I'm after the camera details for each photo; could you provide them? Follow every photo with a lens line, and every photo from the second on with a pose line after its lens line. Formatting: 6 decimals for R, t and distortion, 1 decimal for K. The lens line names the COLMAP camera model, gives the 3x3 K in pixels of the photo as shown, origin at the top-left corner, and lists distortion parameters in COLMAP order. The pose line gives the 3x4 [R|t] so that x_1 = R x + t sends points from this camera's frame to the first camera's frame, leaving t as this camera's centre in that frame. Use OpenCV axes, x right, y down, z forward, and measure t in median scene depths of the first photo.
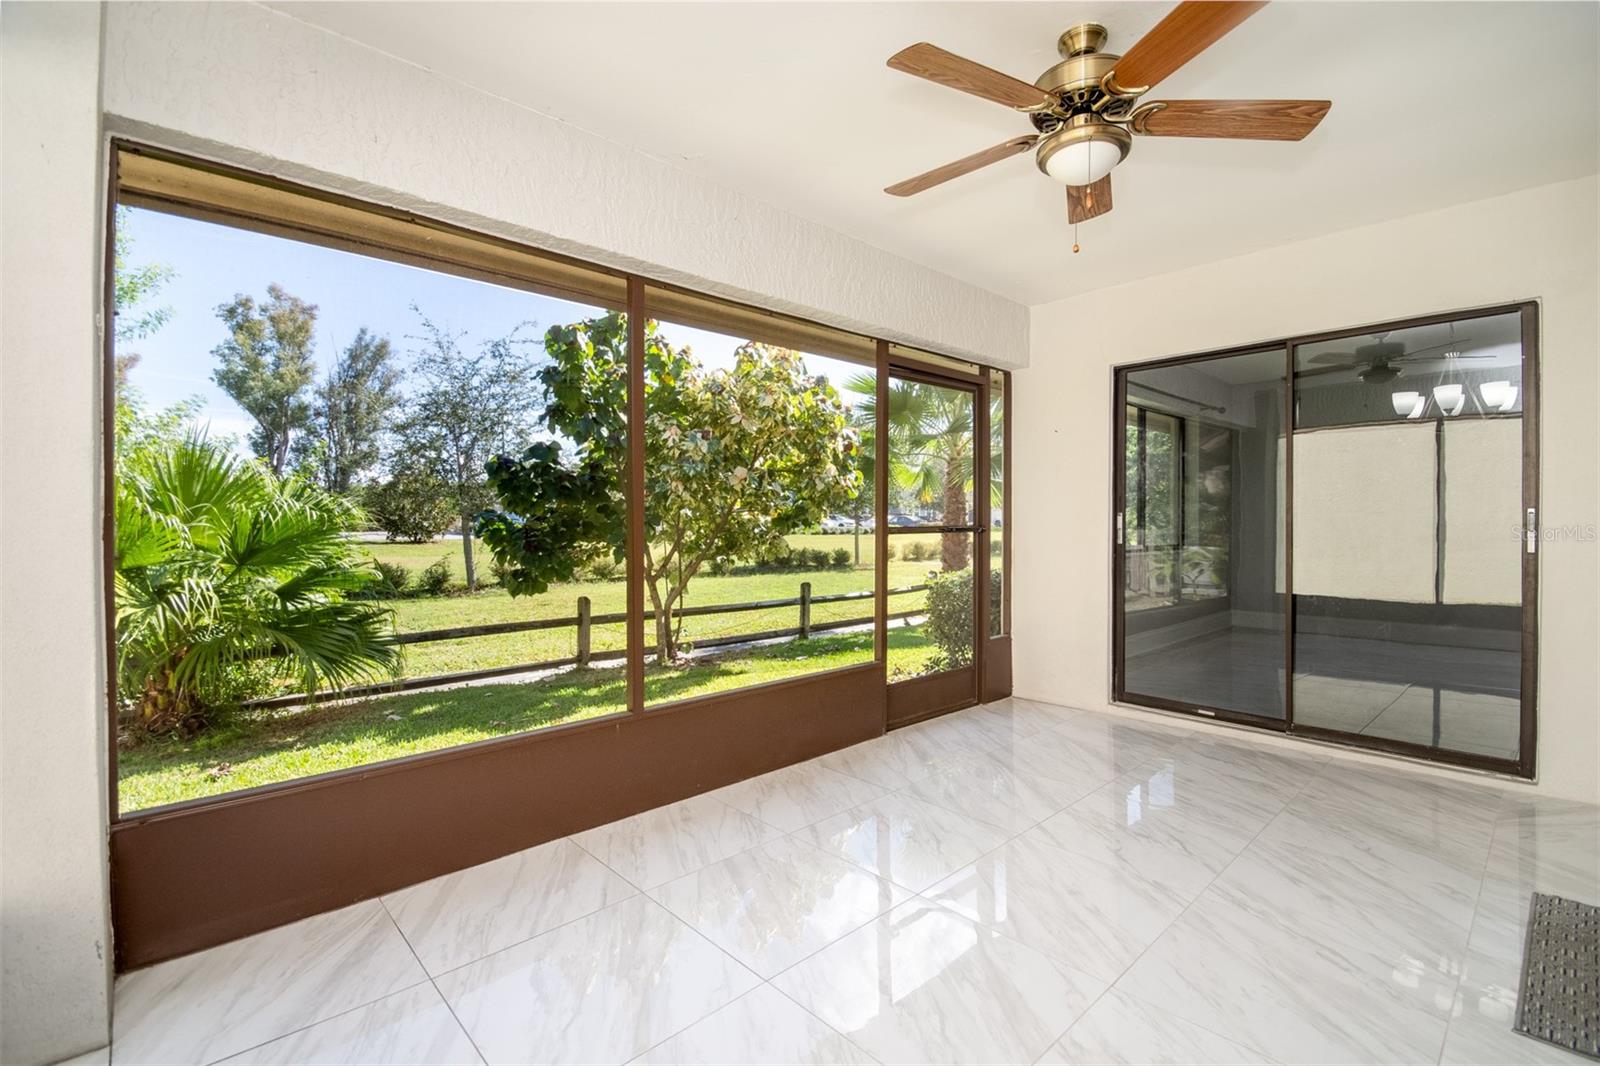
lens RADIAL K [[710.3, 0, 814.0], [0, 710.3, 533.5], [0, 0, 1]] dist [0.003057, -0.000551]
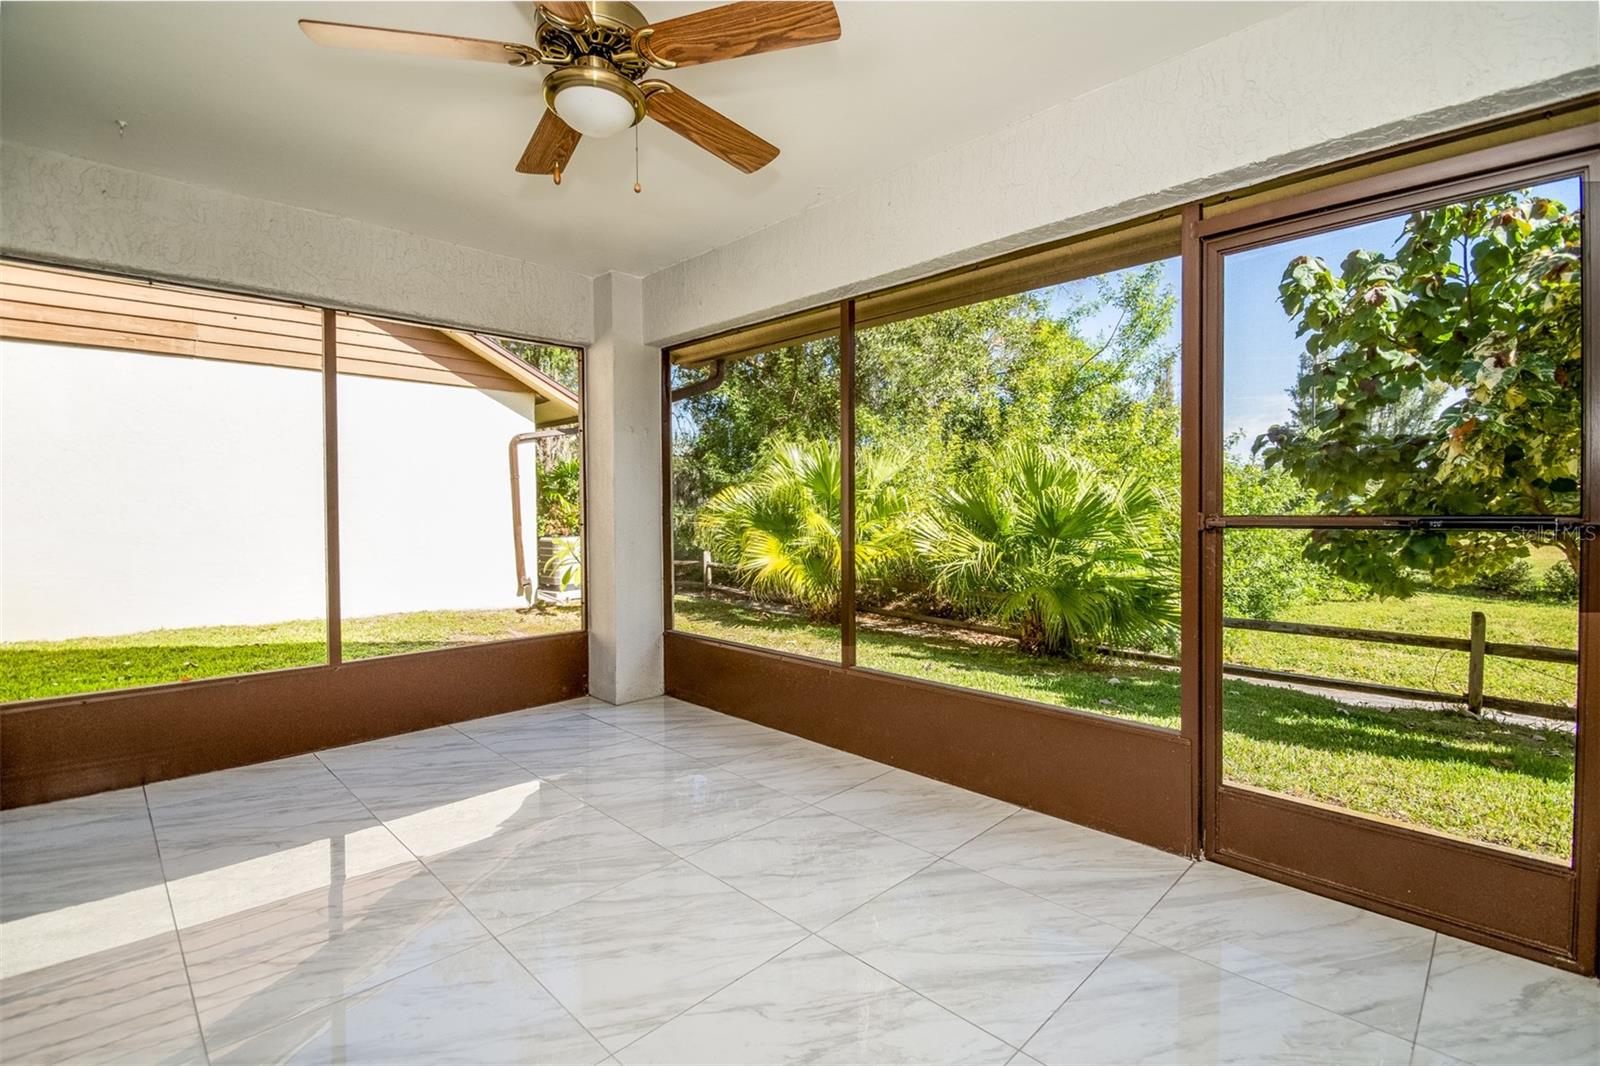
lens RADIAL K [[710.3, 0, 814.0], [0, 710.3, 533.5], [0, 0, 1]] dist [0.003057, -0.000551]
pose [[0.044380, 0.037370, -0.998316, 0.808597], [-0.011627, 0.999252, 0.036888, -0.014517], [0.998947, 0.009970, 0.044782, 0.771380]]
